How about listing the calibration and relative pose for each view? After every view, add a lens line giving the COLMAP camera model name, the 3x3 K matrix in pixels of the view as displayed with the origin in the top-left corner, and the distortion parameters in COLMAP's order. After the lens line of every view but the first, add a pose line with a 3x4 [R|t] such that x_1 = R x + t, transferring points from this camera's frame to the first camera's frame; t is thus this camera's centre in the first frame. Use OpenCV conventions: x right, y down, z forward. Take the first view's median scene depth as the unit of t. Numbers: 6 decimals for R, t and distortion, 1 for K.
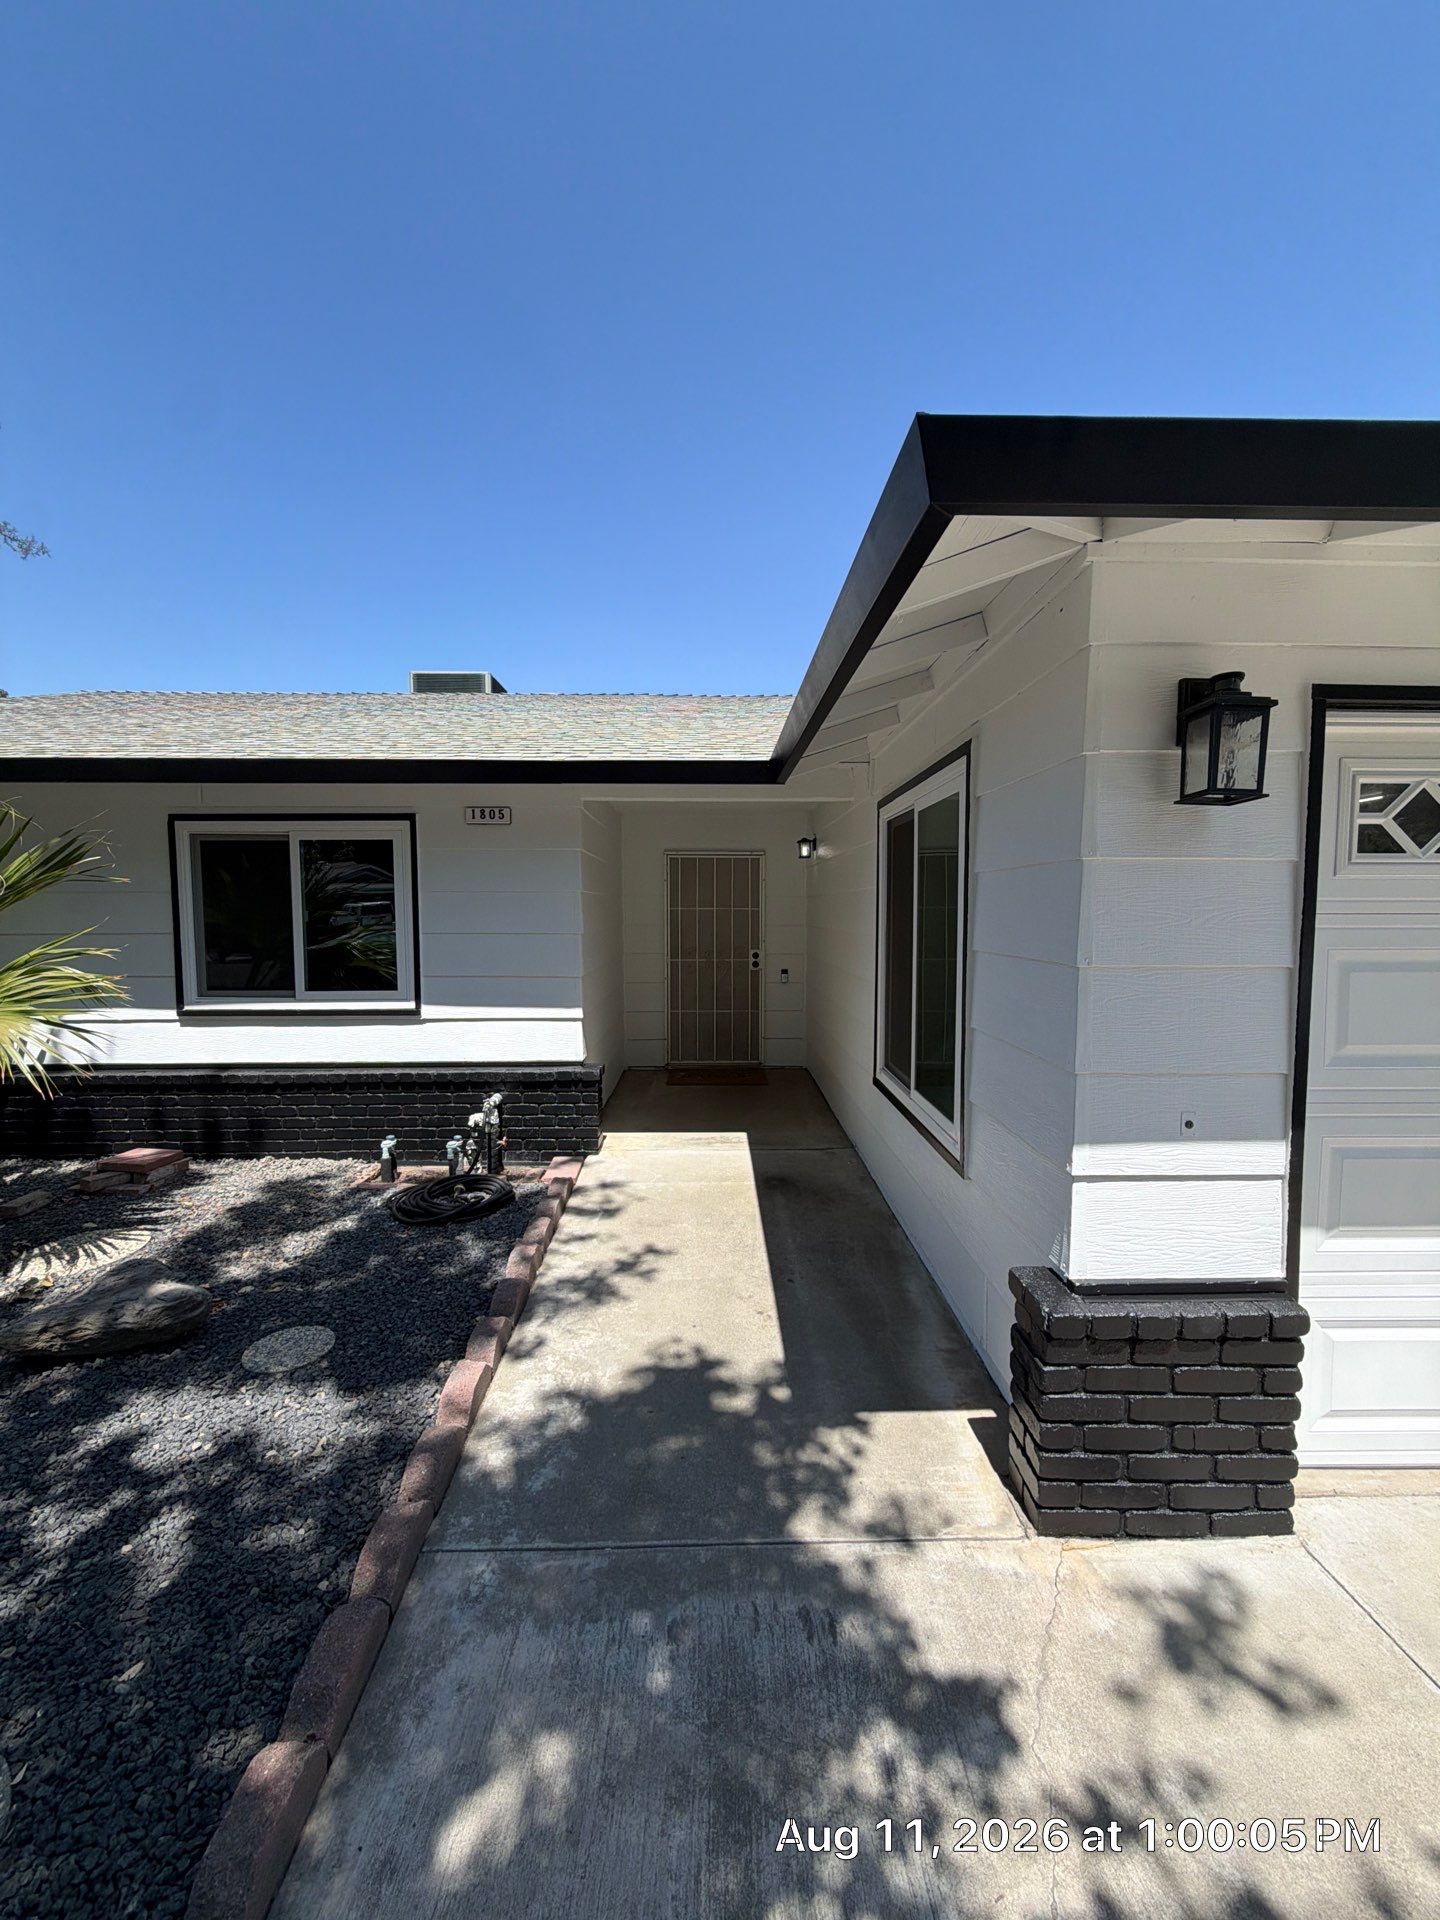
lens RADIAL K [[764.3, 0, 720.0], [0, 764.3, 960.0], [0, 0, 1]] dist [0.000917, -0.000230]
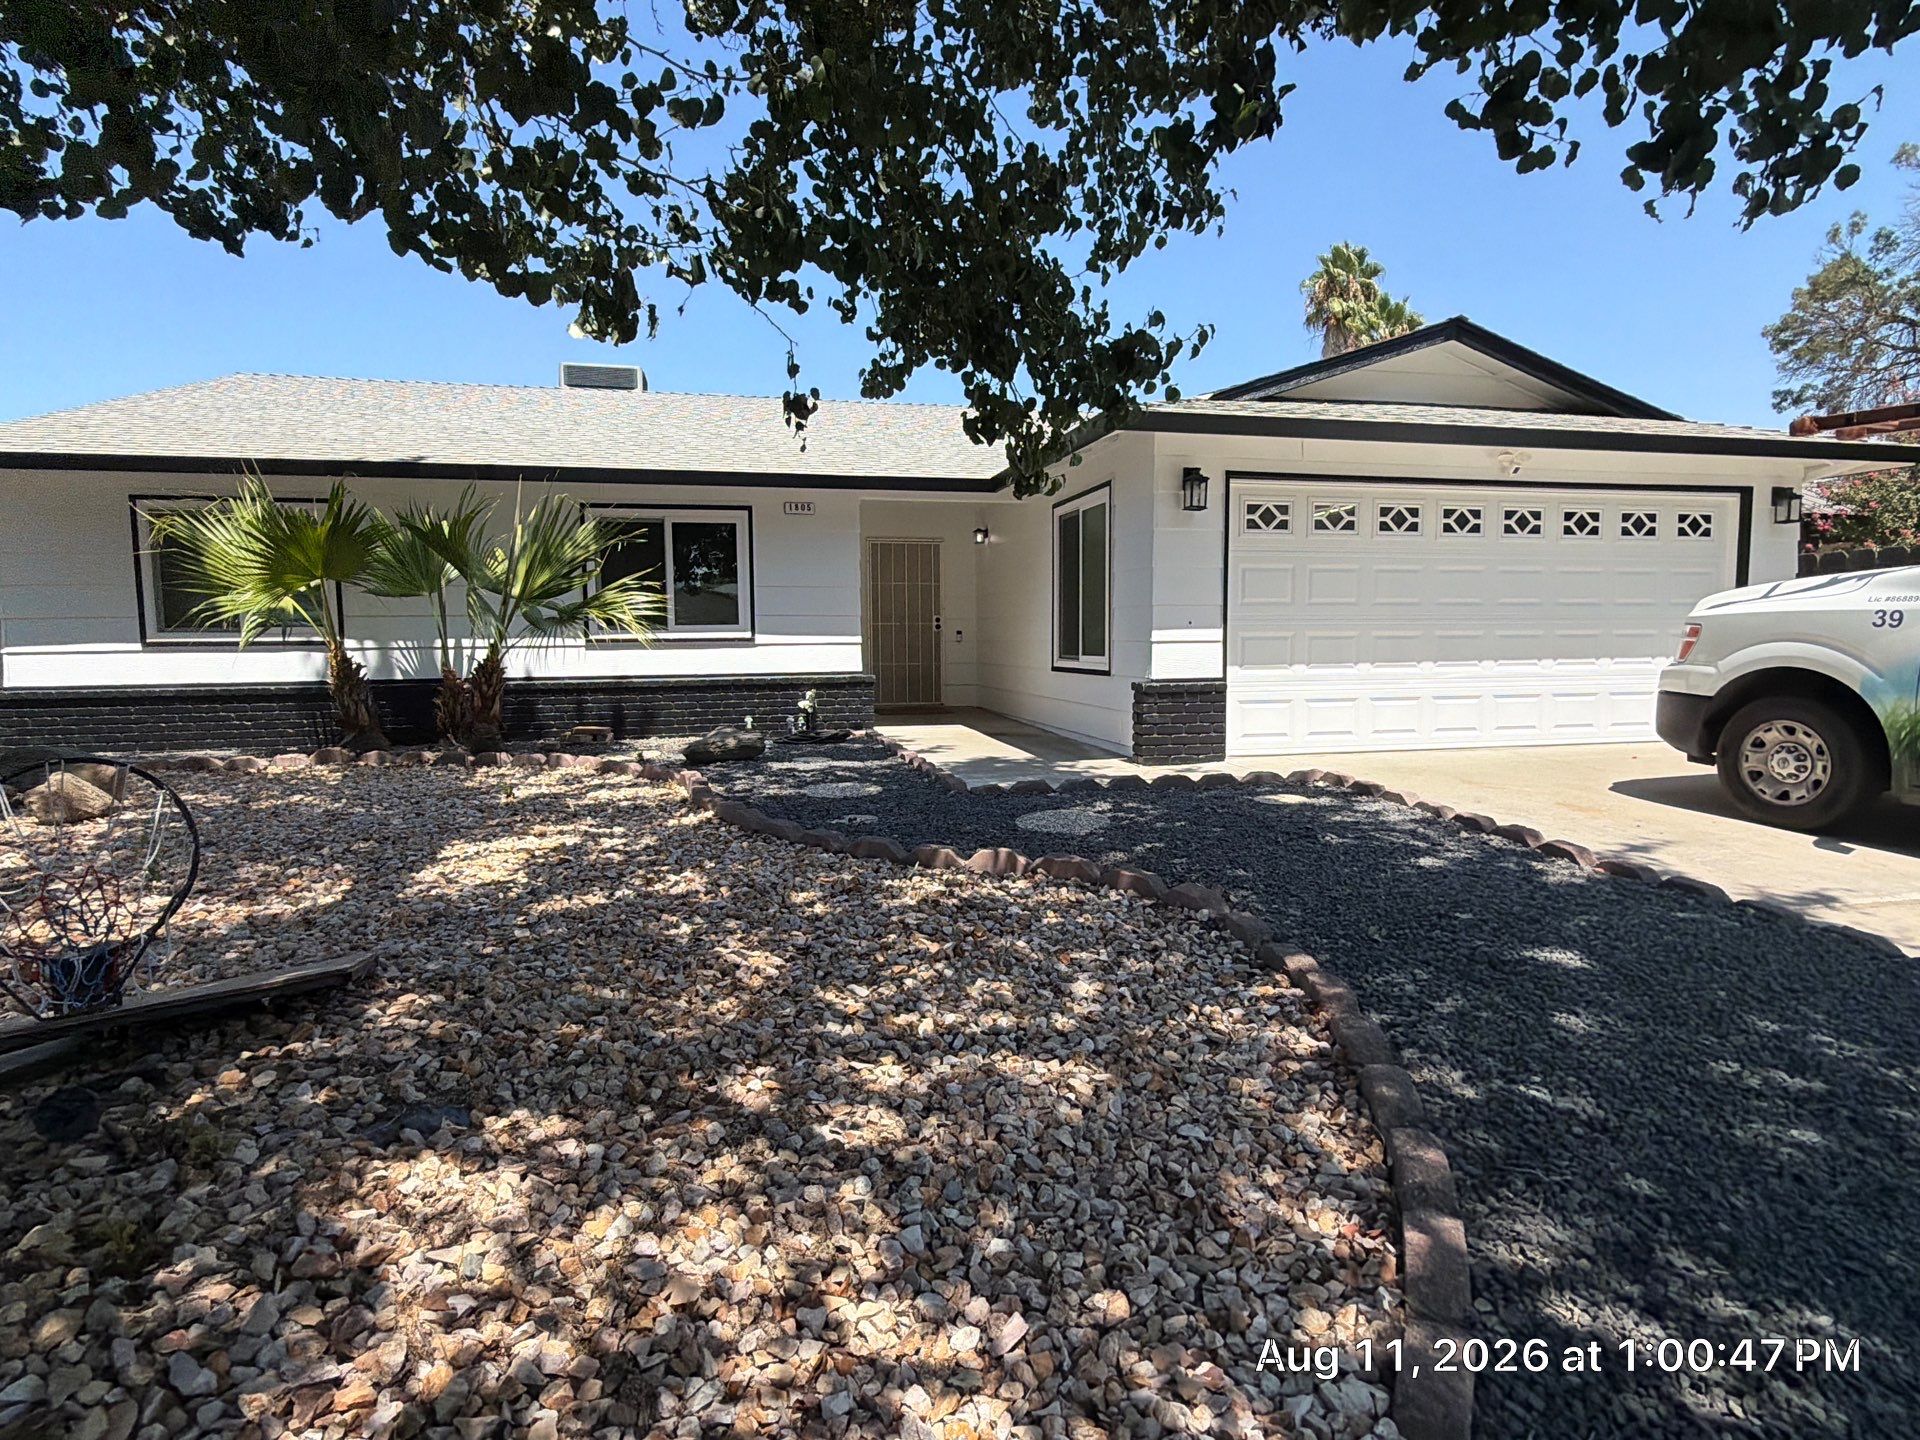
lens RADIAL K [[1072.8, 0, 950.9], [0, 1072.8, 734.3], [0, 0, 1]] dist [0.004283, 0.000274]
pose [[0.977340, -0.025802, 0.210098, -1.106799], [0.022144, 0.999560, 0.019744, 0.529144], [-0.210515, -0.014644, 0.977481, -2.720232]]
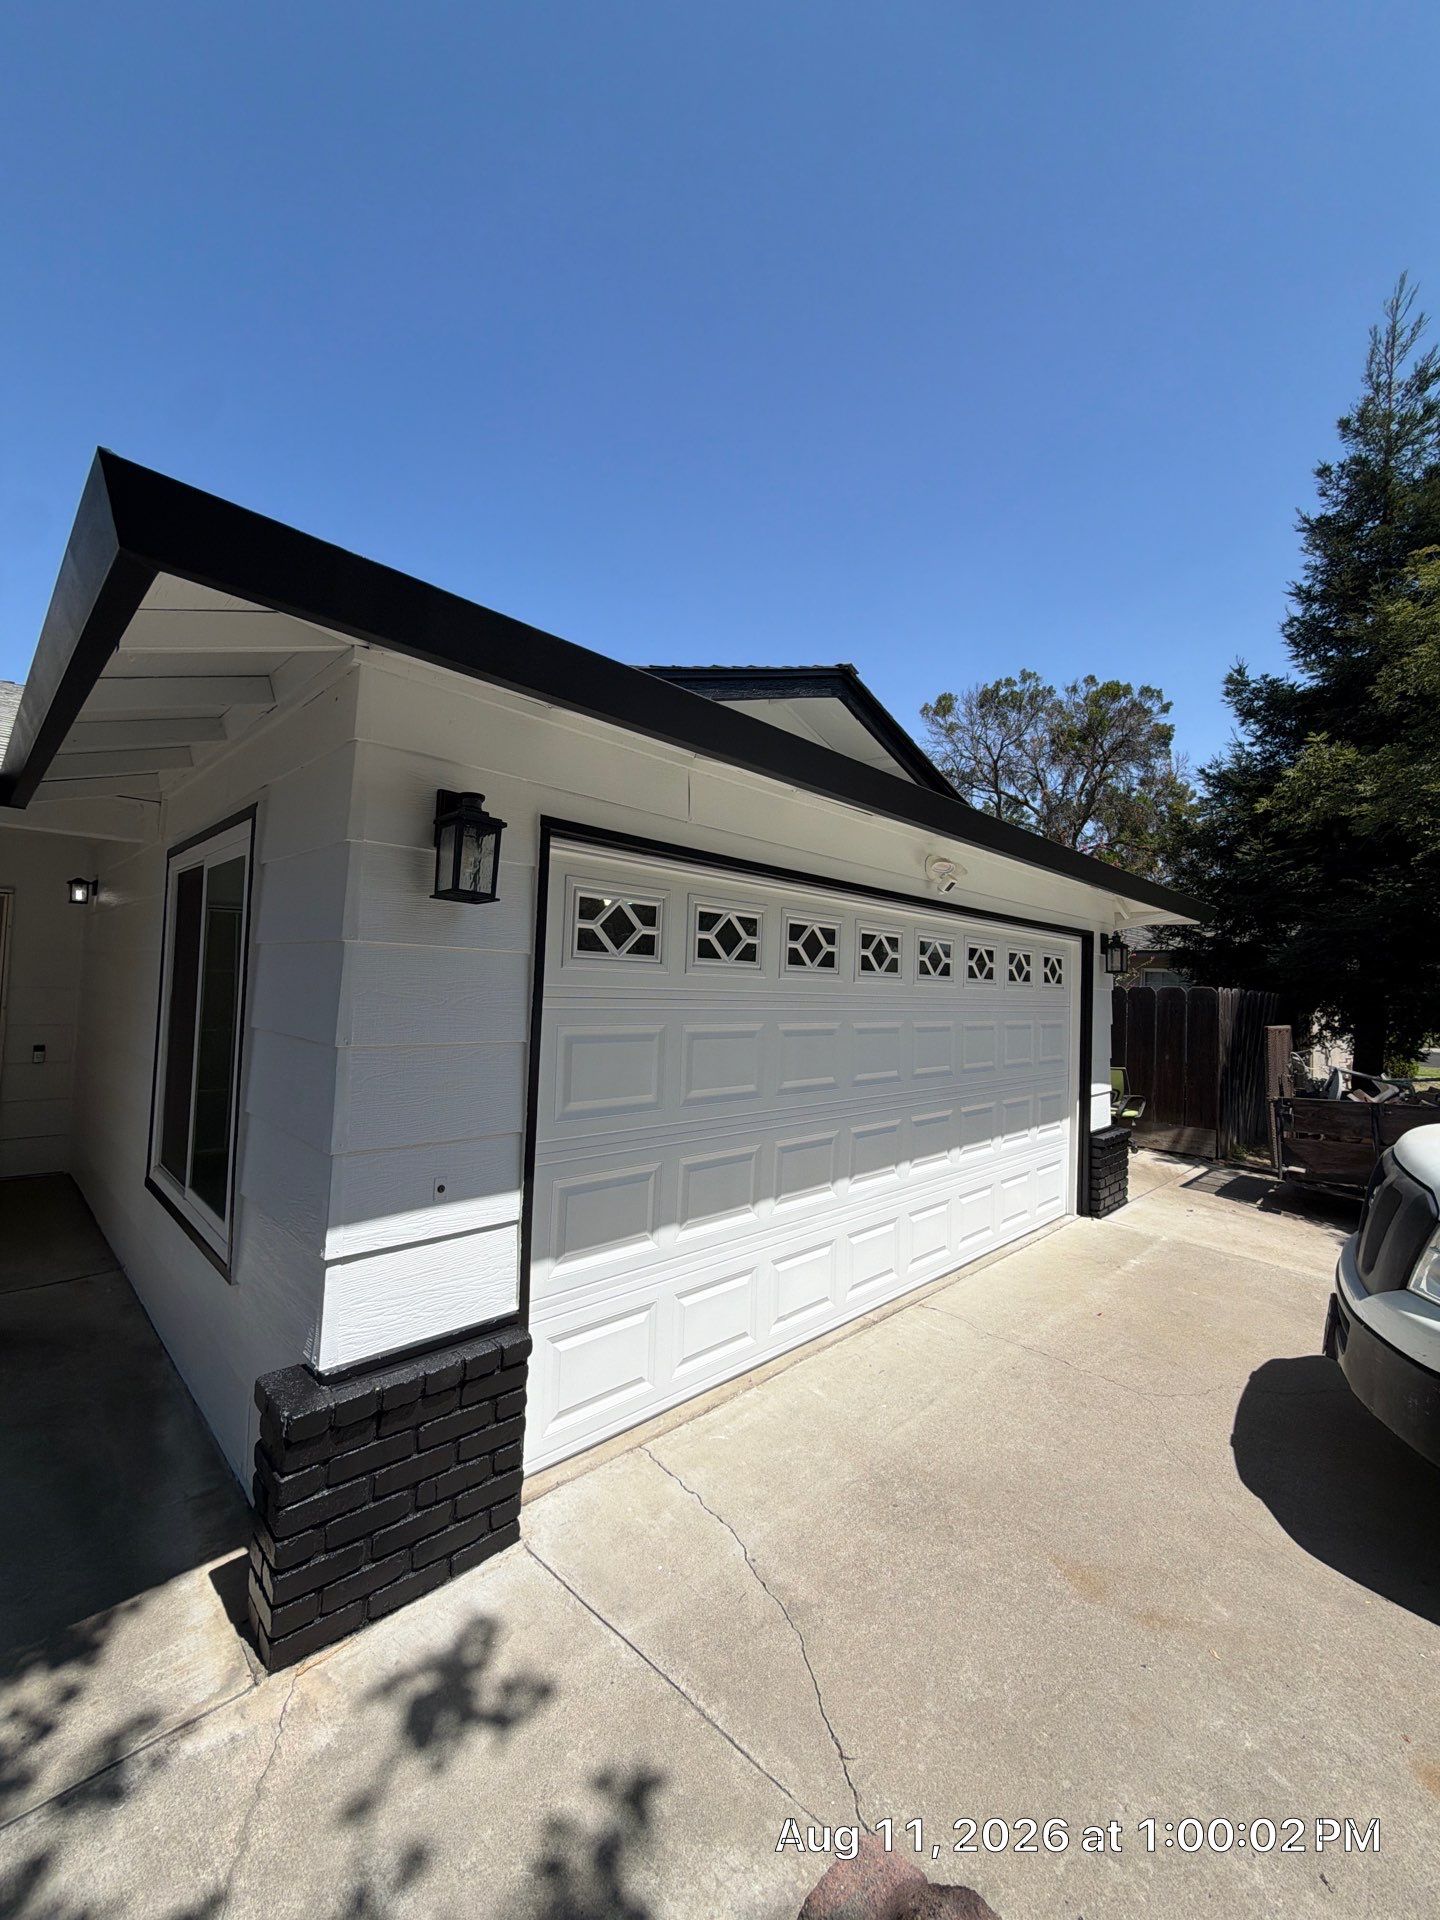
lens RADIAL K [[764.3, 0, 720.0], [0, 764.3, 960.0], [0, 0, 1]] dist [0.000917, -0.000230]
pose [[0.715453, 0.049545, 0.696902, 0.120327], [0.008544, 0.996787, -0.079637, -0.020742], [-0.698608, 0.062931, 0.712732, -0.078902]]
